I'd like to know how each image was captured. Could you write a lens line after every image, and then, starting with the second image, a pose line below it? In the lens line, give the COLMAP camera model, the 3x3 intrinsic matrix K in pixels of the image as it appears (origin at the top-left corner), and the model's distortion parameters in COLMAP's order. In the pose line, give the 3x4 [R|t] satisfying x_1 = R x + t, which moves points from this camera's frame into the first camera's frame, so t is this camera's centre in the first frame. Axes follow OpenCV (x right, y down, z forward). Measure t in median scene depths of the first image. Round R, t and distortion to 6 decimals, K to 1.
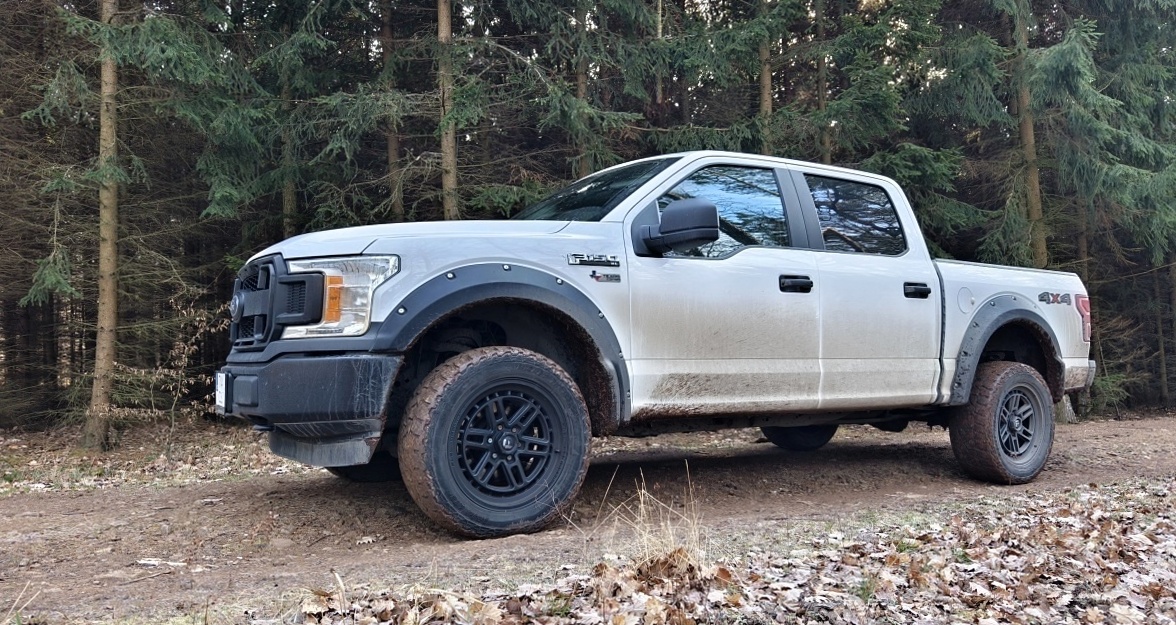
lens RADIAL K [[829.4, 0, 597.8], [0, 829.4, 346.7], [0, 0, 1]] dist [0.008696, -0.002276]
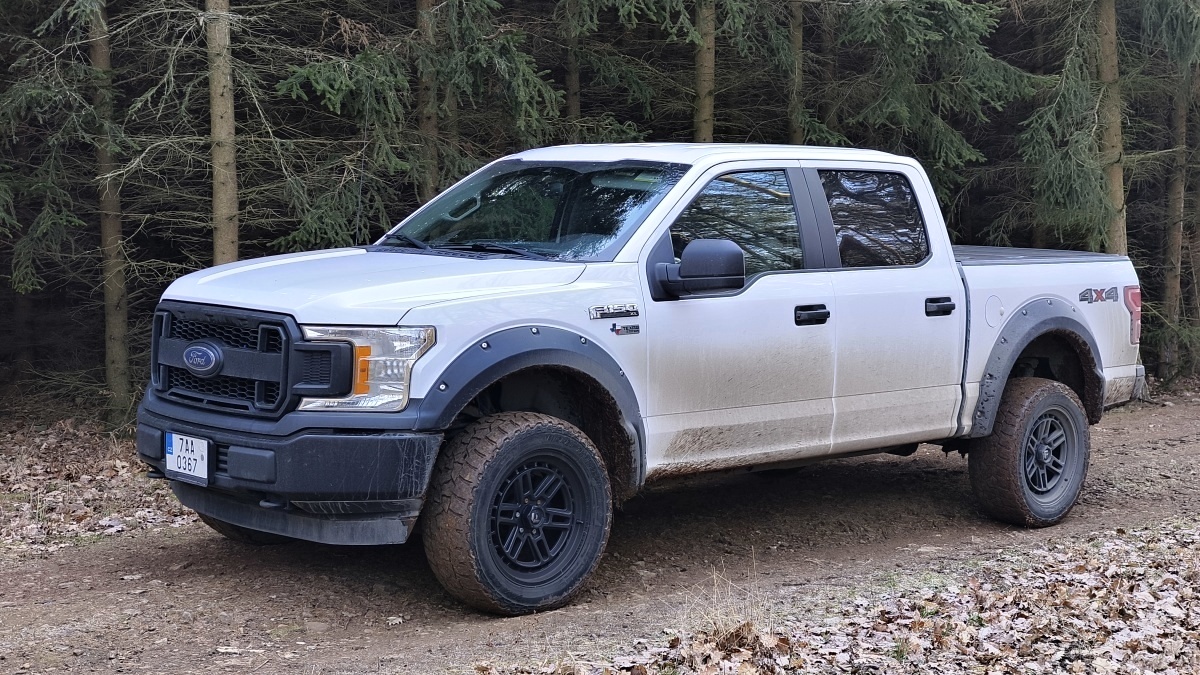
lens RADIAL K [[1874.6, 0, 600.0], [0, 1874.6, 337.5], [0, 0, 1]] dist [0.066733, 0.042654]
pose [[0.978308, 0.000219, 0.207154, -0.471177], [-0.021524, 0.994694, 0.100600, -0.299300], [-0.206033, -0.102877, 0.973122, -1.066314]]
